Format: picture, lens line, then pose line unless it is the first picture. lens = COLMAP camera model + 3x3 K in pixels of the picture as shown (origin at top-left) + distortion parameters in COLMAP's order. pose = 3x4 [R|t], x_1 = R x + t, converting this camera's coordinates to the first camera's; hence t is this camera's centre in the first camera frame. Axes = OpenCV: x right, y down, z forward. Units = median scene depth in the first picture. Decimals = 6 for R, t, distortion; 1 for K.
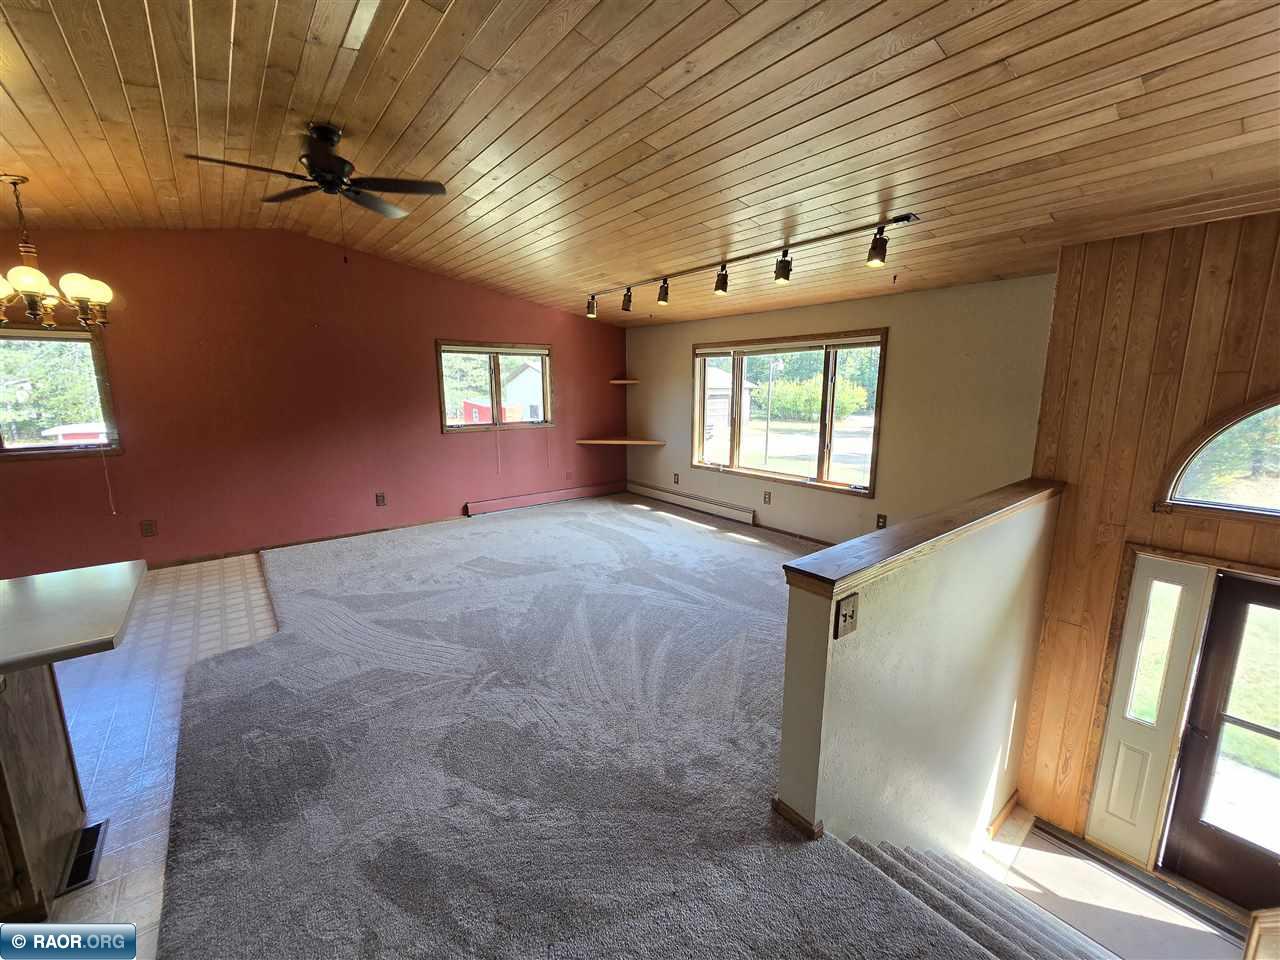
lens RADIAL K [[523.0, 0, 640.0], [0, 523.0, 480.0], [0, 0, 1]] dist [-0.000181, -0.002325]
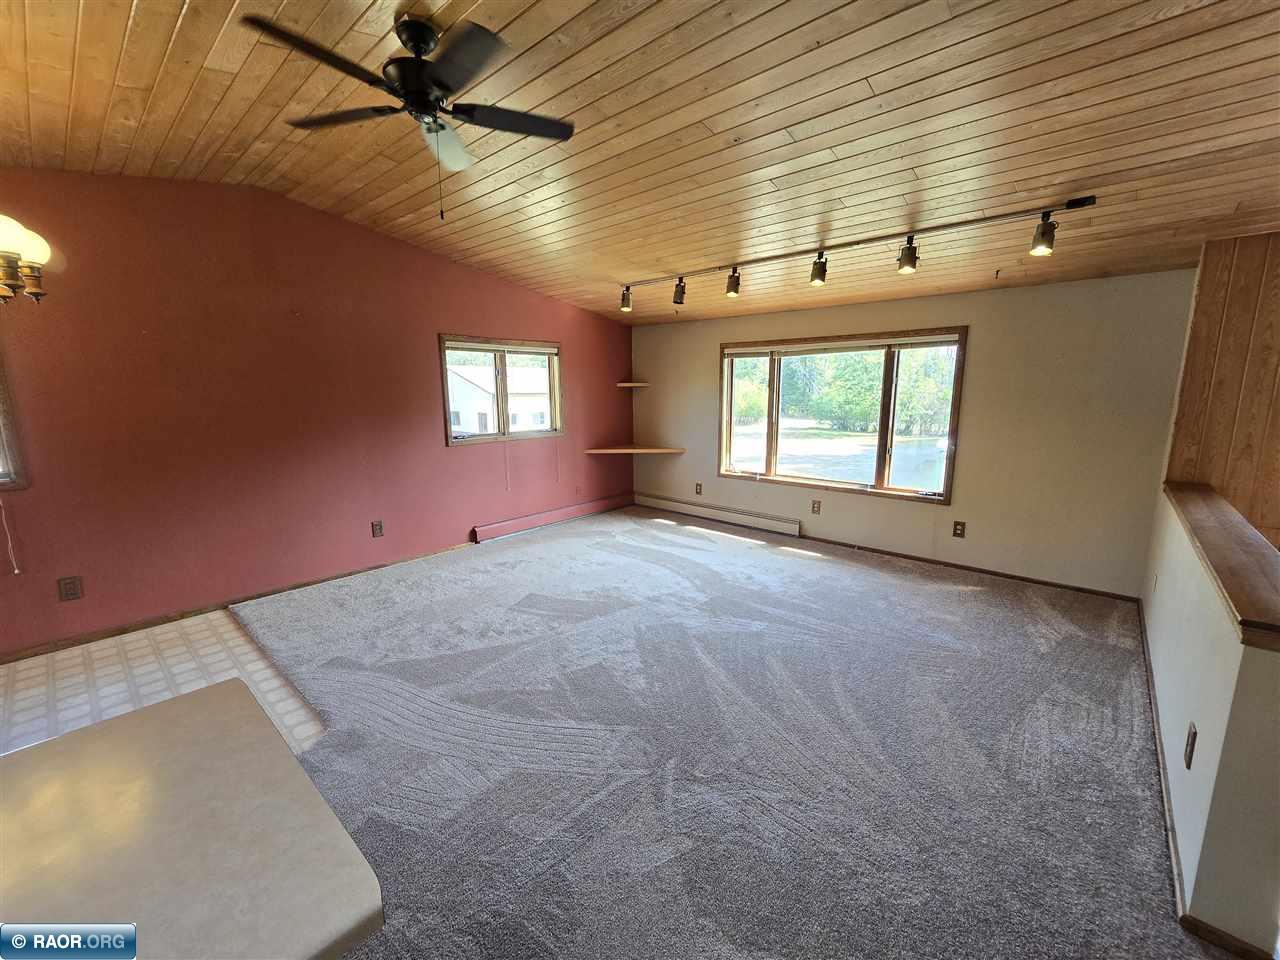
lens RADIAL K [[523.0, 0, 640.0], [0, 523.0, 480.0], [0, 0, 1]] dist [-0.000181, -0.002325]
pose [[0.985545, -0.032274, 0.166313, -0.239602], [0.033764, 0.999411, -0.006137, -0.021190], [-0.166017, 0.011664, 0.986054, 0.136707]]
